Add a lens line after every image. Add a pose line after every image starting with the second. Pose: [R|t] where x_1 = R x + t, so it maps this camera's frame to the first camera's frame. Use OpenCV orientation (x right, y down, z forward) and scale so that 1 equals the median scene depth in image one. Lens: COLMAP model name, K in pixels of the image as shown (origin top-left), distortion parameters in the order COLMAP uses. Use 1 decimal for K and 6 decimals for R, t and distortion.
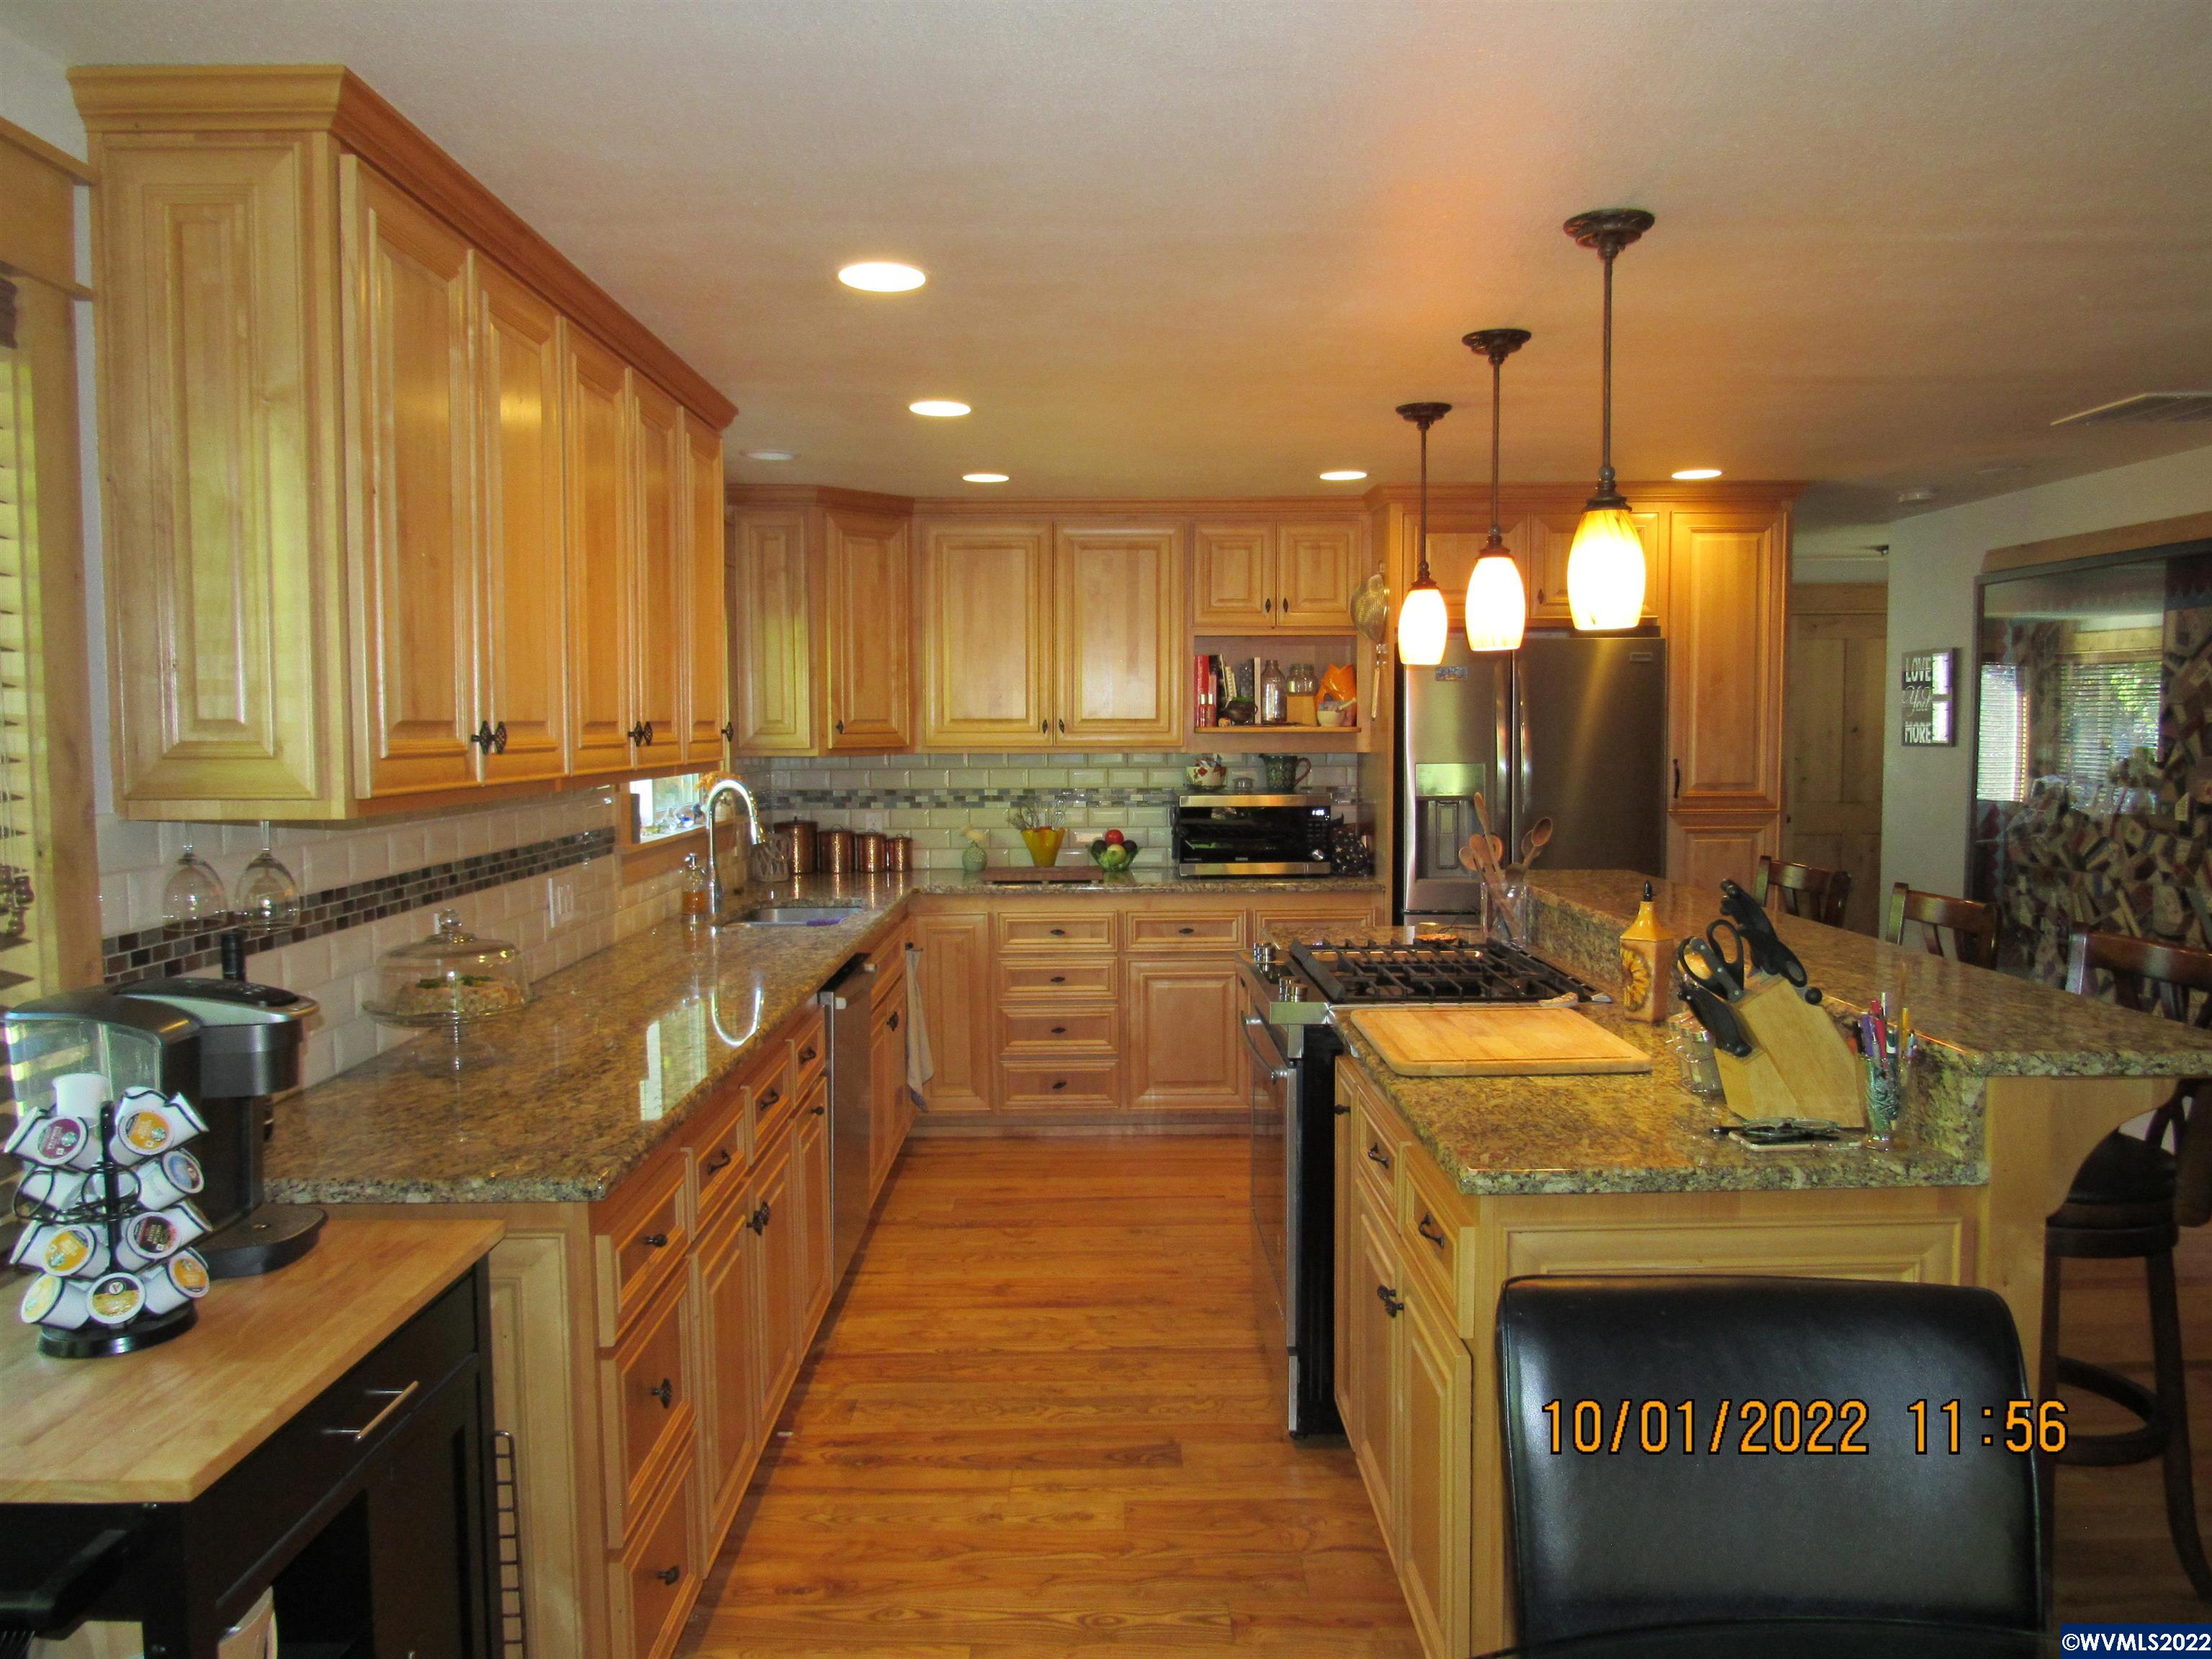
lens RADIAL K [[1578.2, 0, 1106.0], [0, 1578.2, 829.5], [0, 0, 1]] dist [-0.031699, 0.006503]
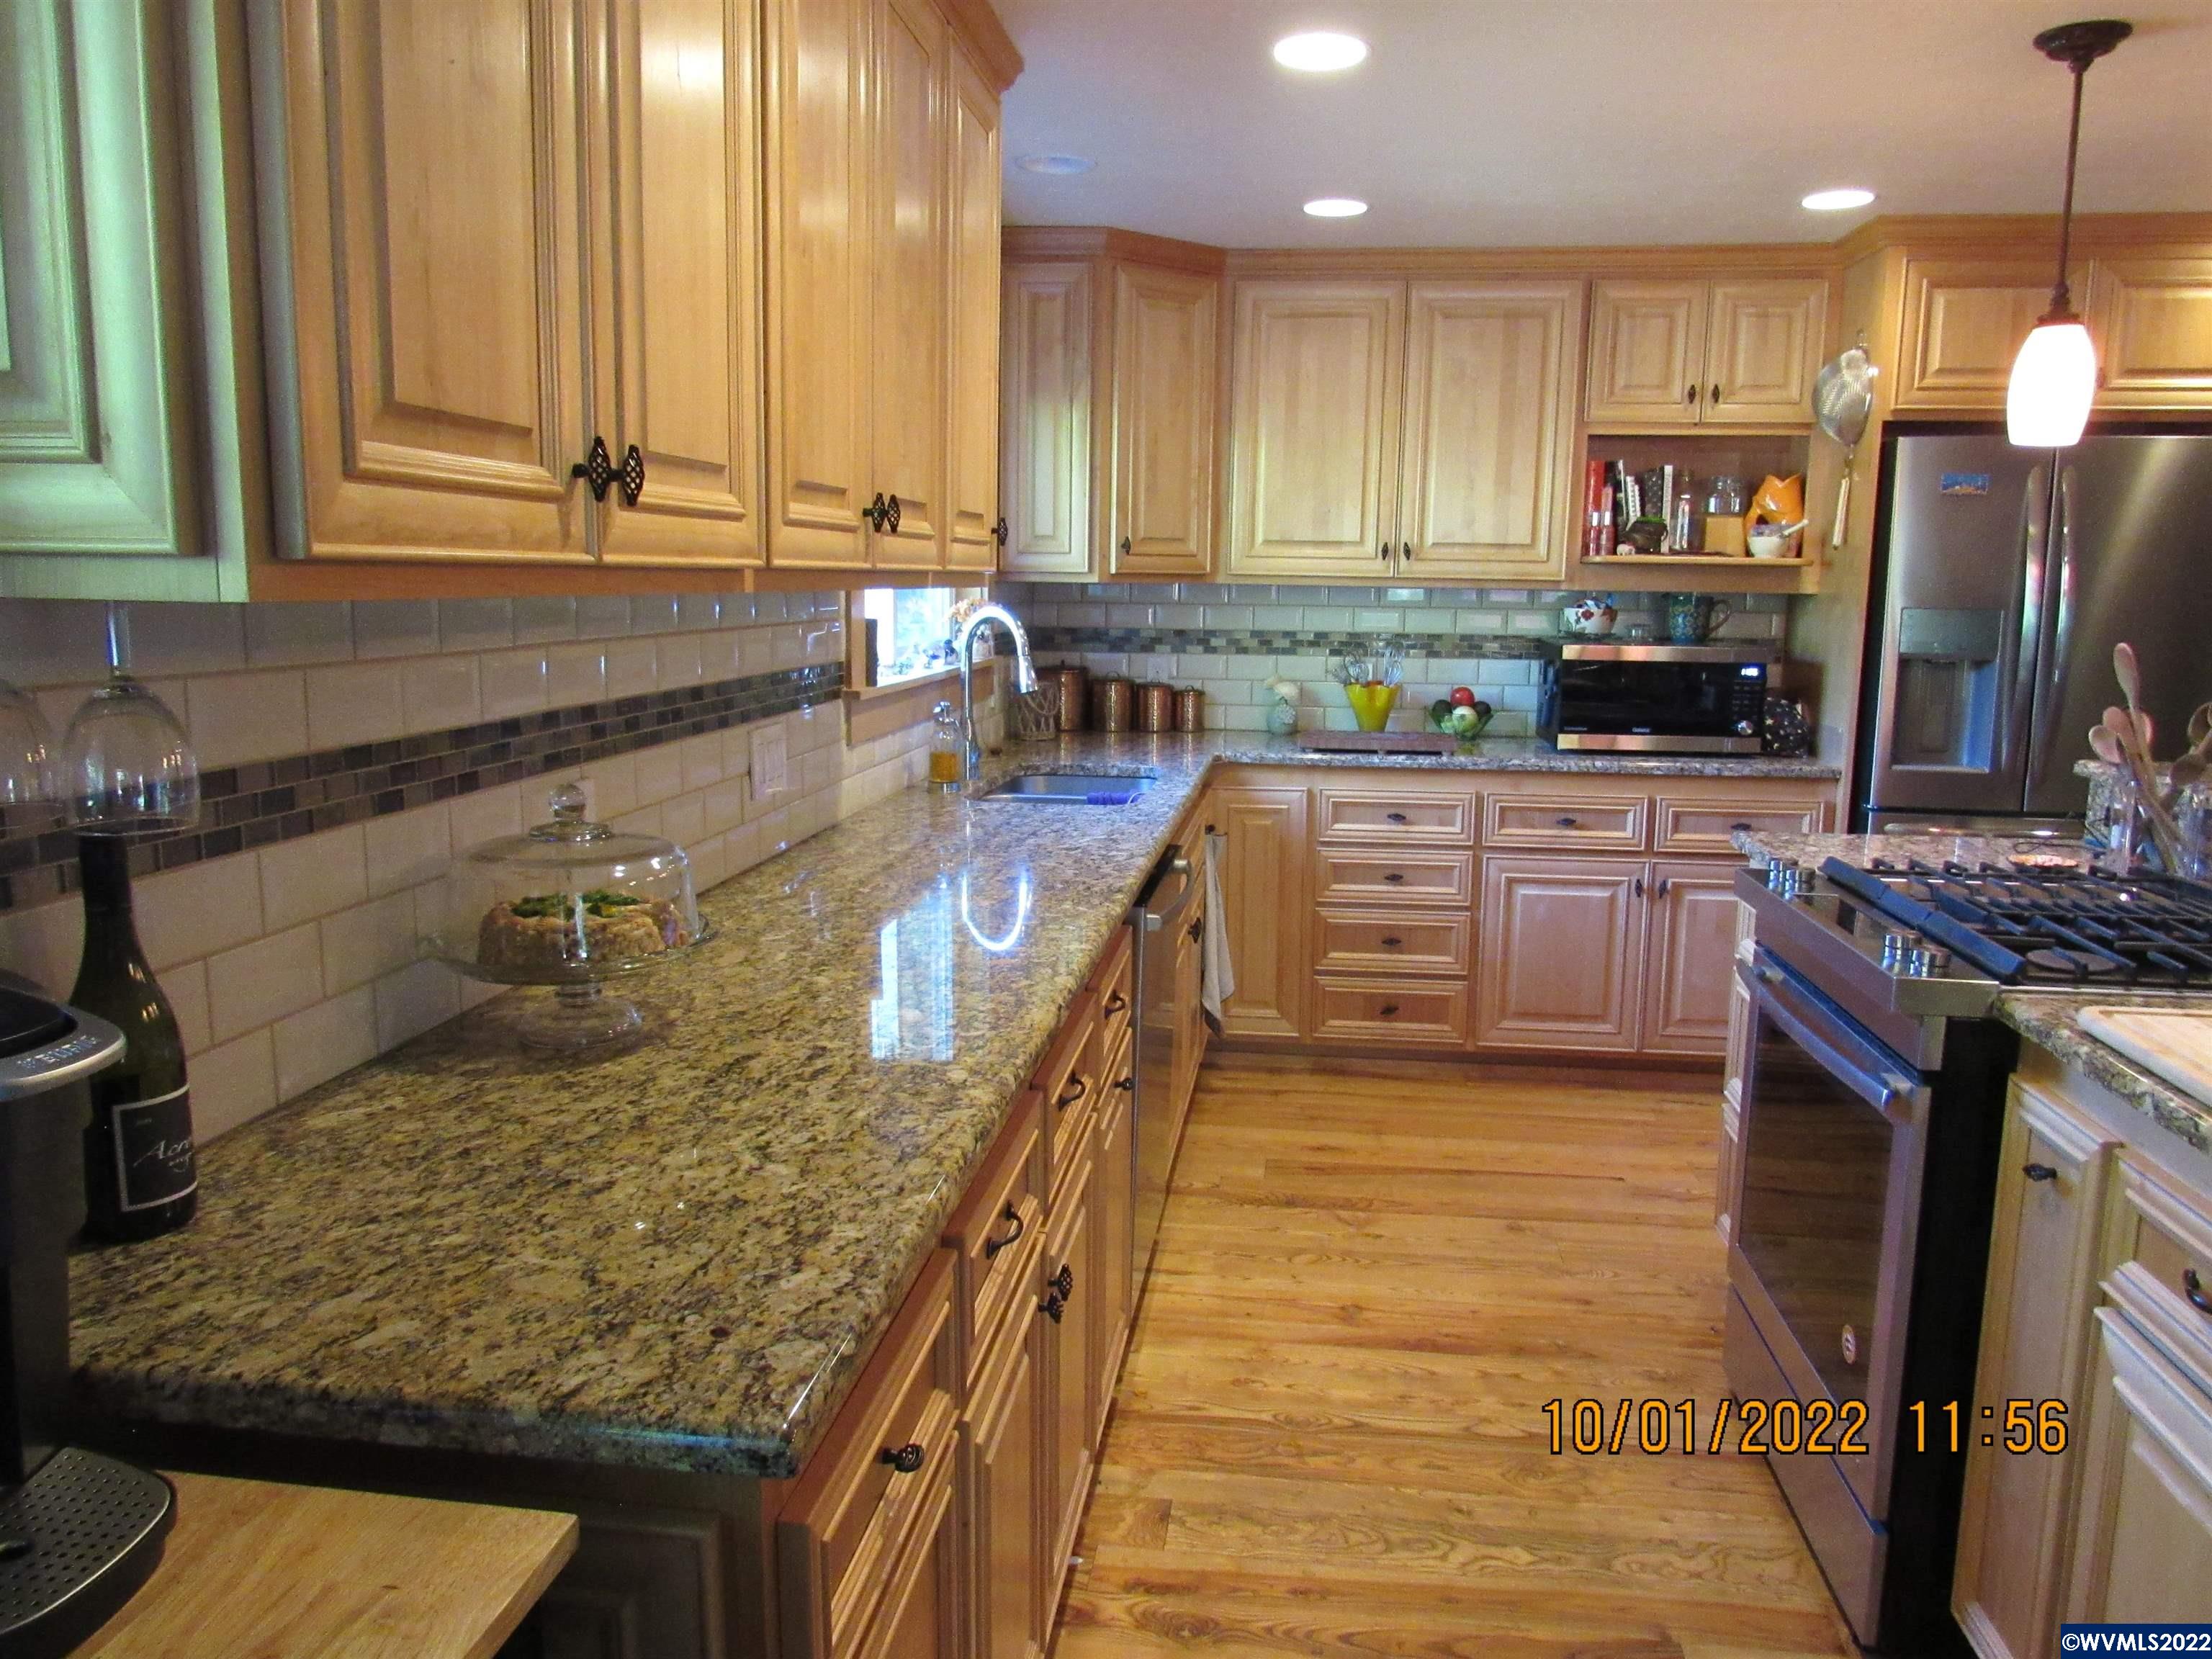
lens RADIAL K [[1578.3, 0, 1101.8], [0, 1578.3, 826.4], [0, 0, 1]] dist [-0.027661, 0.005050]
pose [[0.989153, 0.039028, -0.141606, -0.064279], [-0.026483, 0.995642, 0.089421, 0.004040], [0.144479, -0.084701, 0.985876, 0.213150]]
